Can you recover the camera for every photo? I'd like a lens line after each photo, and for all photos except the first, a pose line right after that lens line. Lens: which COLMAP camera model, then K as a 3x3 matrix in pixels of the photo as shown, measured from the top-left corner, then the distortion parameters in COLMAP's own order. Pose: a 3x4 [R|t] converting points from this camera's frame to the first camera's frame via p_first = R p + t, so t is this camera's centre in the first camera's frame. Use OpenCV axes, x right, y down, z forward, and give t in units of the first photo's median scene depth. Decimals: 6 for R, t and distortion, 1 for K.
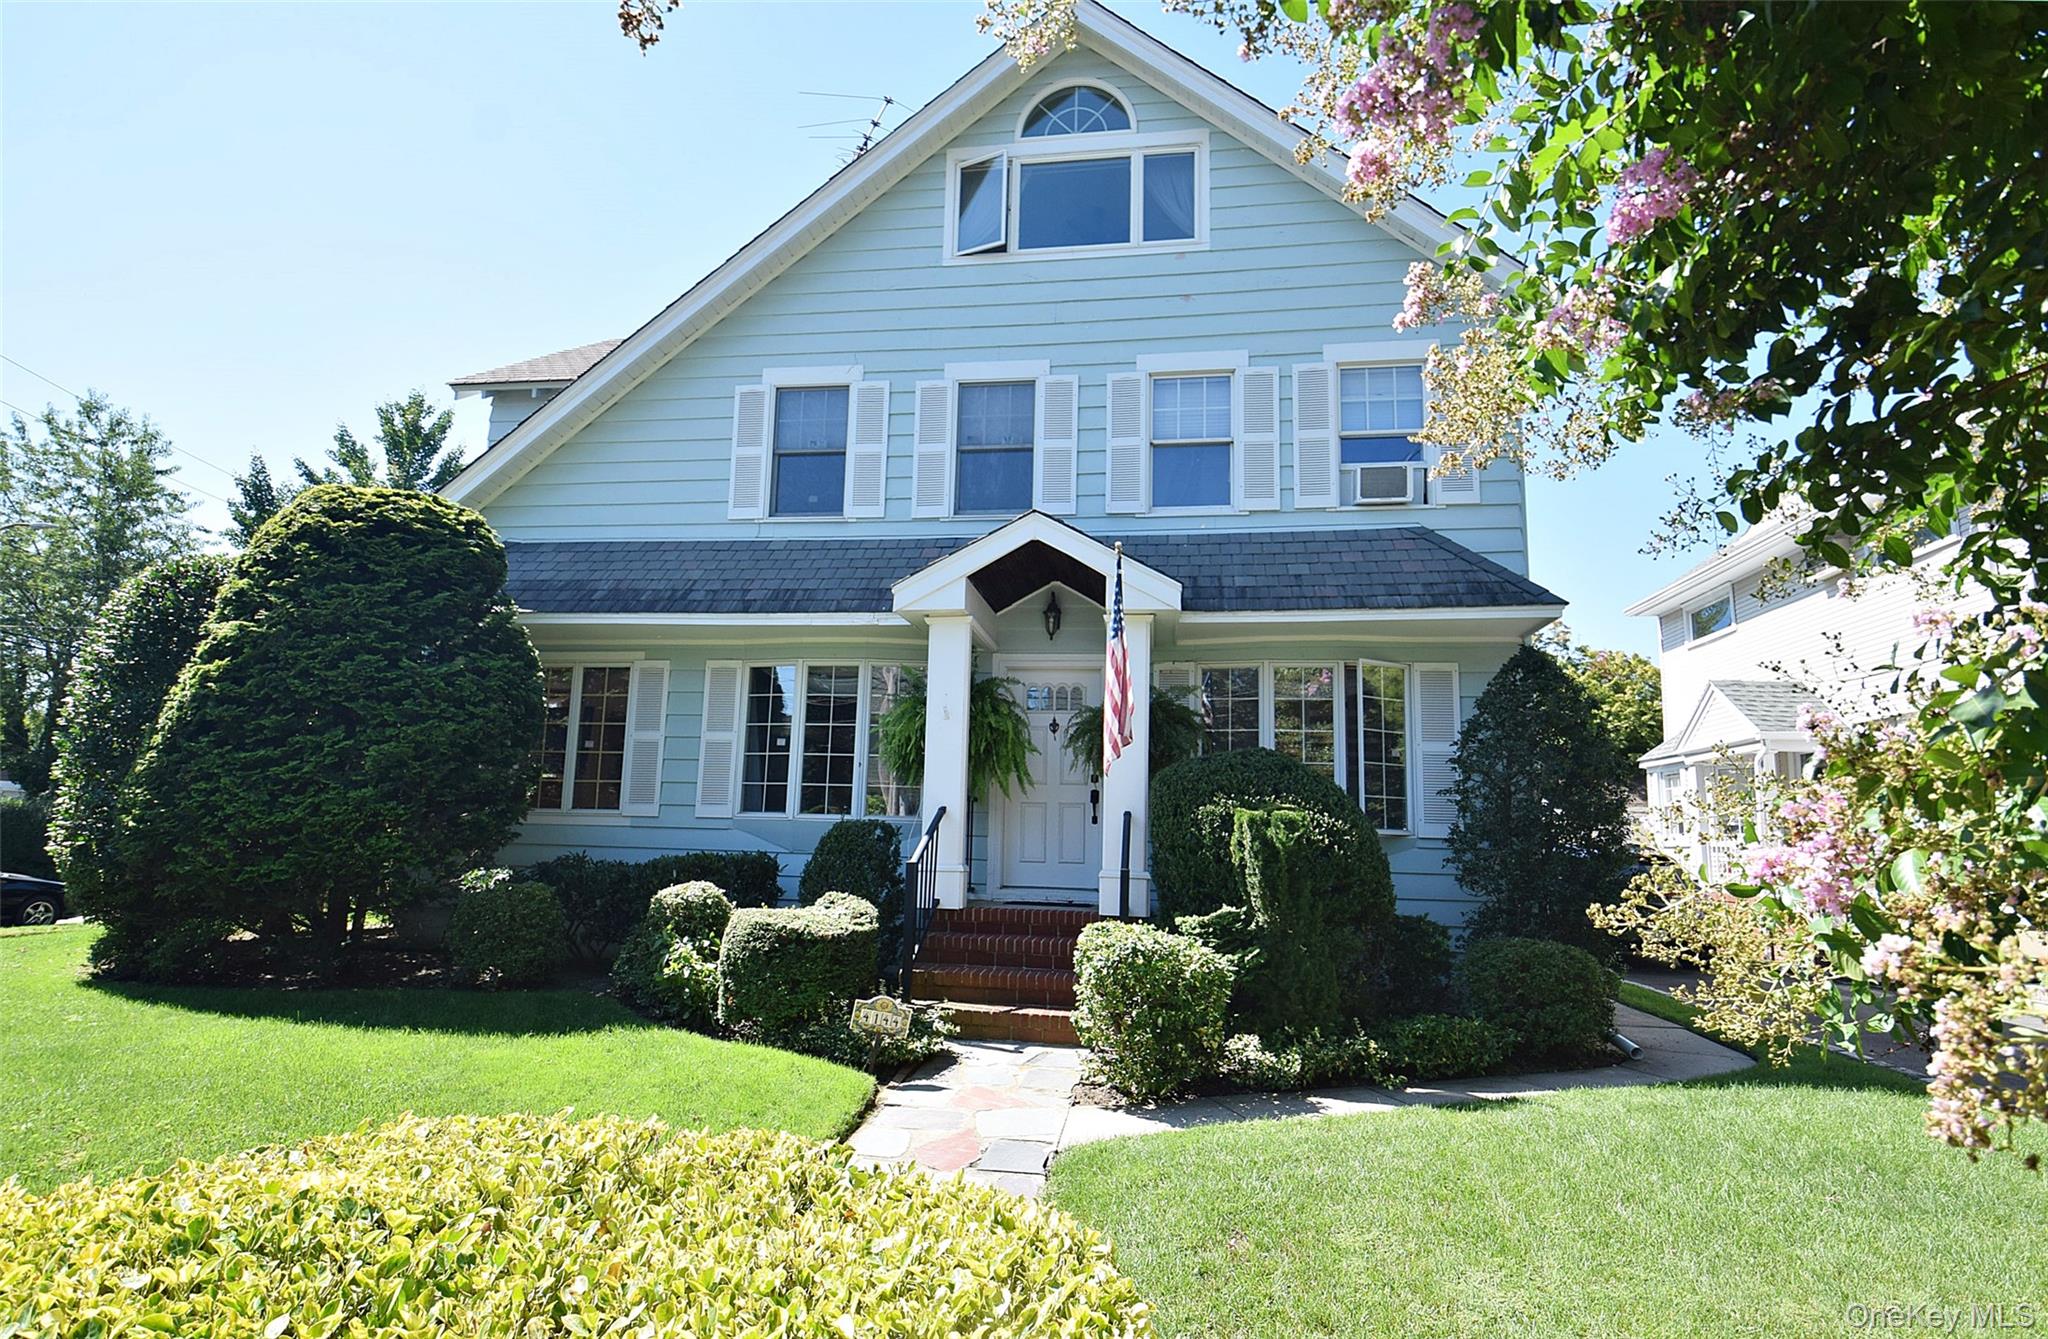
lens RADIAL K [[1001.2, 0, 1029.3], [0, 1001.2, 696.3], [0, 0, 1]] dist [0.019826, -0.037206]
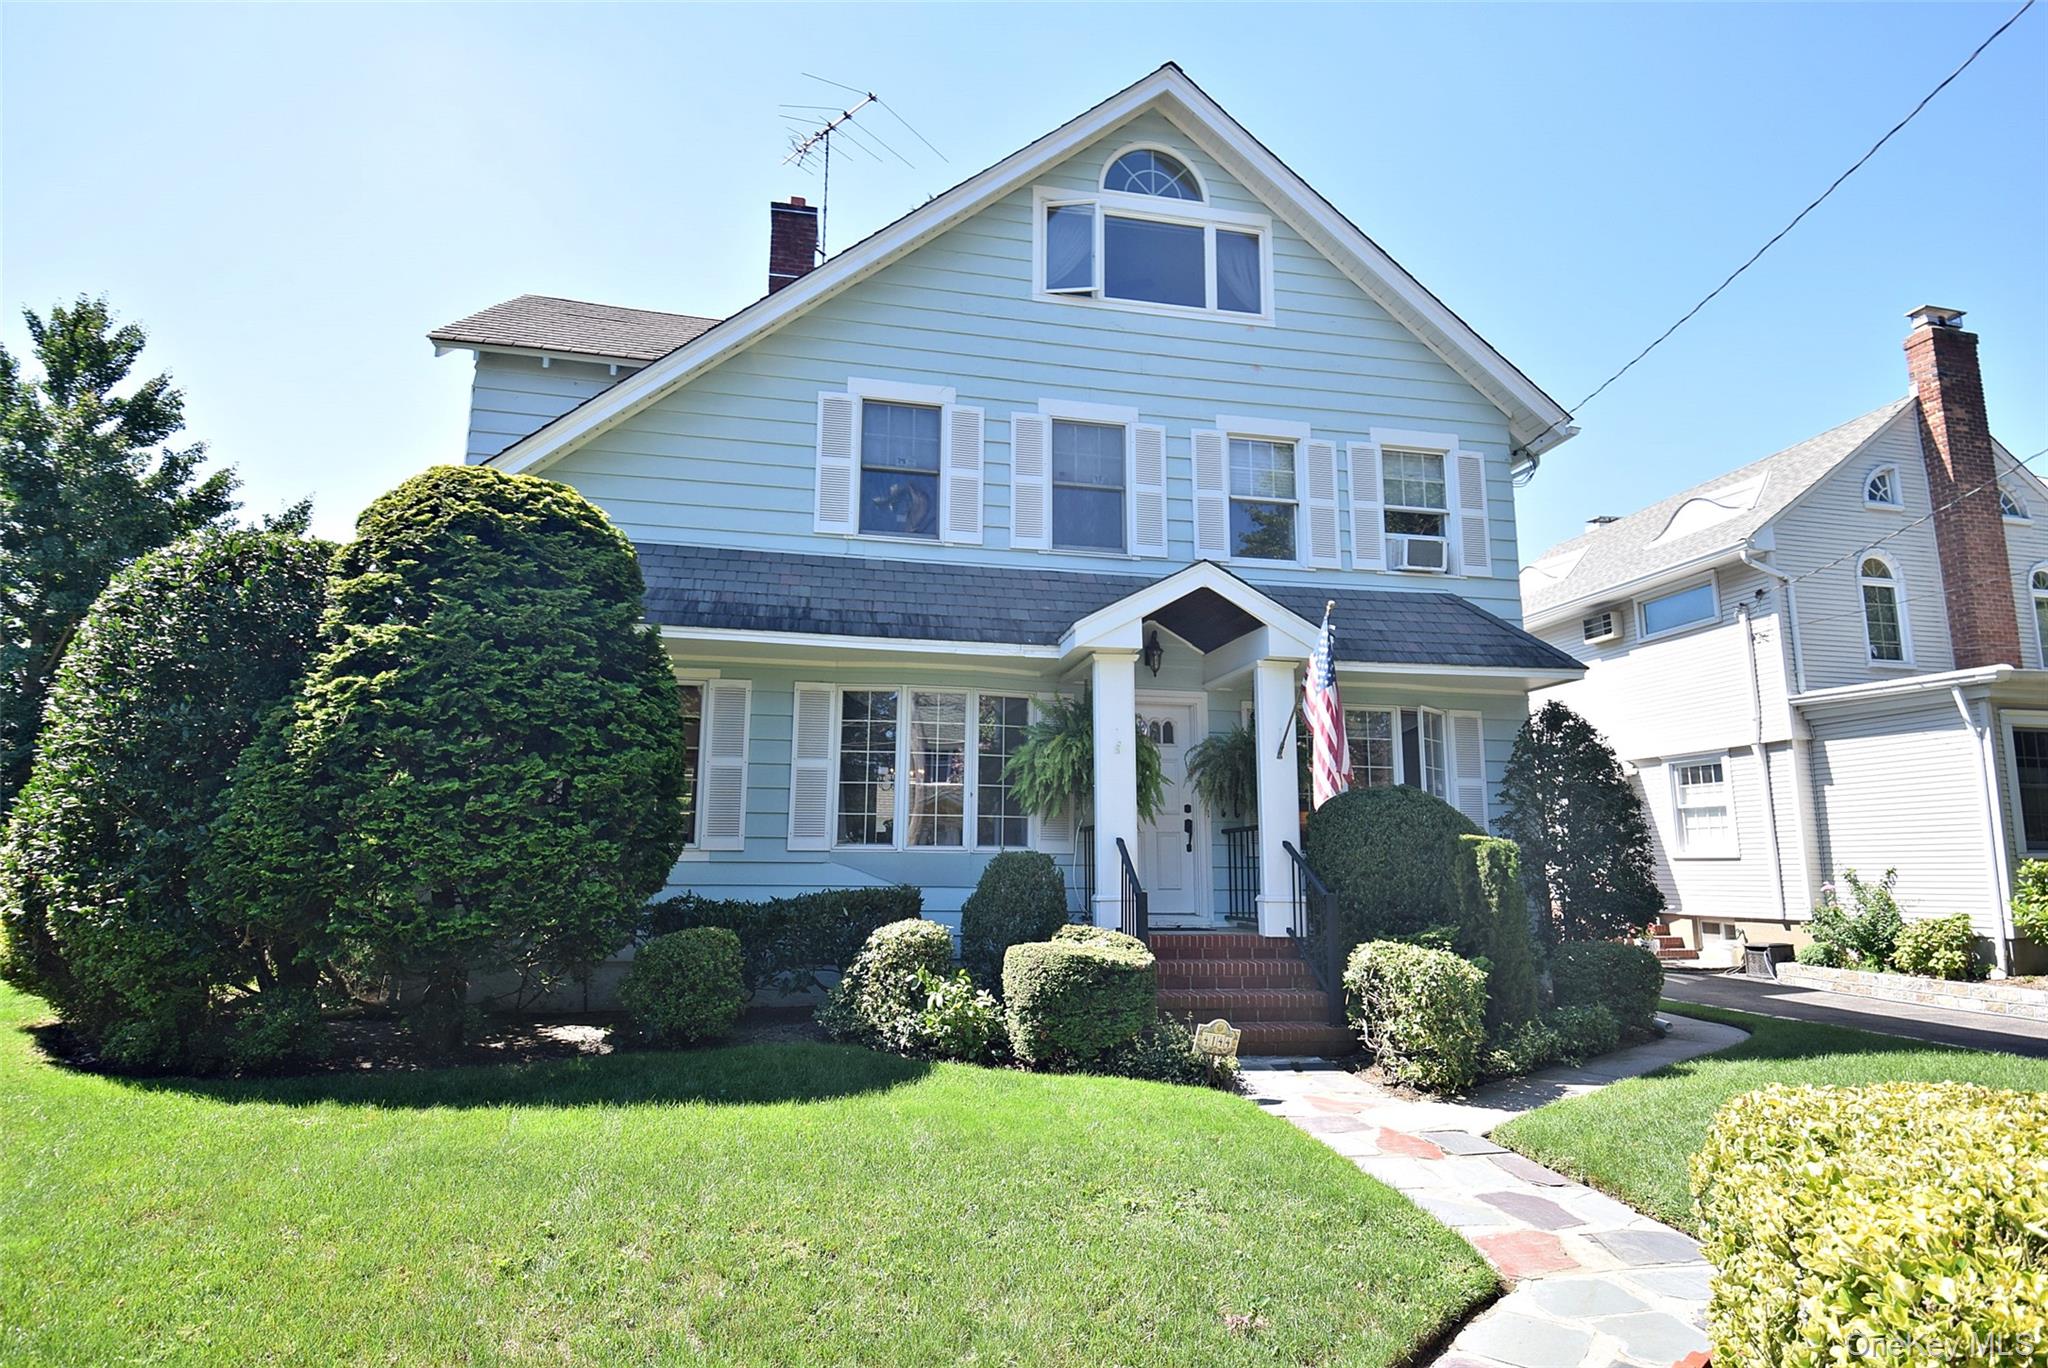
lens RADIAL K [[1060.7, 0, 1023.9], [0, 1060.7, 690.0], [0, 0, 1]] dist [0.021887, -0.035681]
pose [[0.941807, 0.035637, 0.334259, -0.464143], [-0.030264, 0.999316, -0.021269, -0.014101], [-0.334788, 0.009915, 0.942241, -0.003037]]
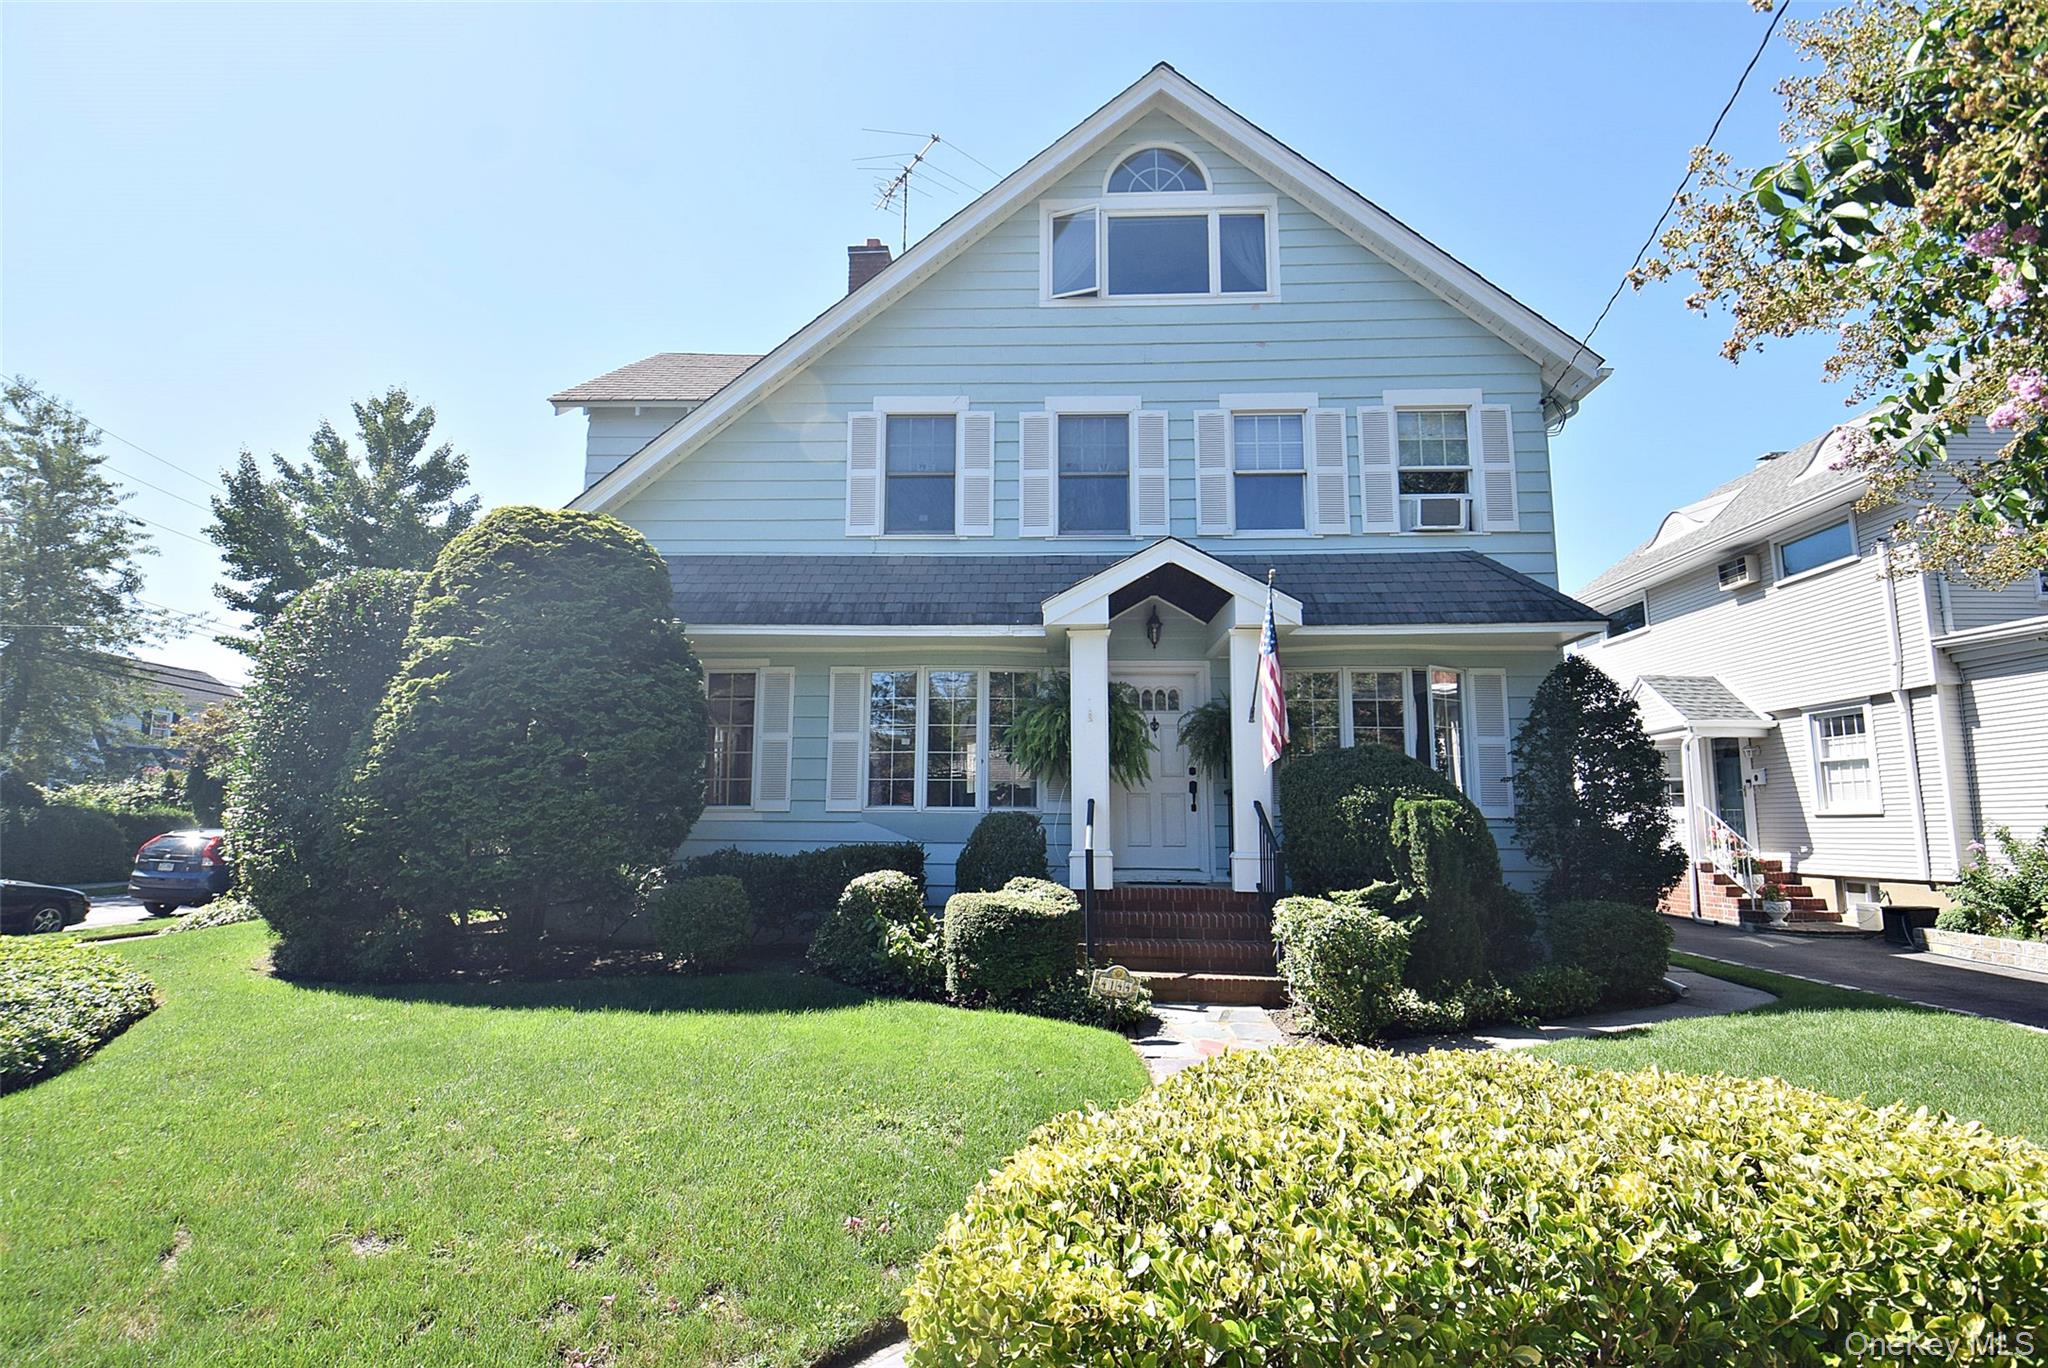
lens RADIAL K [[969.9, 0, 1013.5], [0, 969.9, 690.2], [0, 0, 1]] dist [0.021275, -0.038816]
pose [[0.994859, -0.006023, 0.101088, -0.238019], [0.005235, 0.999954, 0.008060, -0.018423], [-0.101131, -0.007489, 0.994845, -0.064736]]
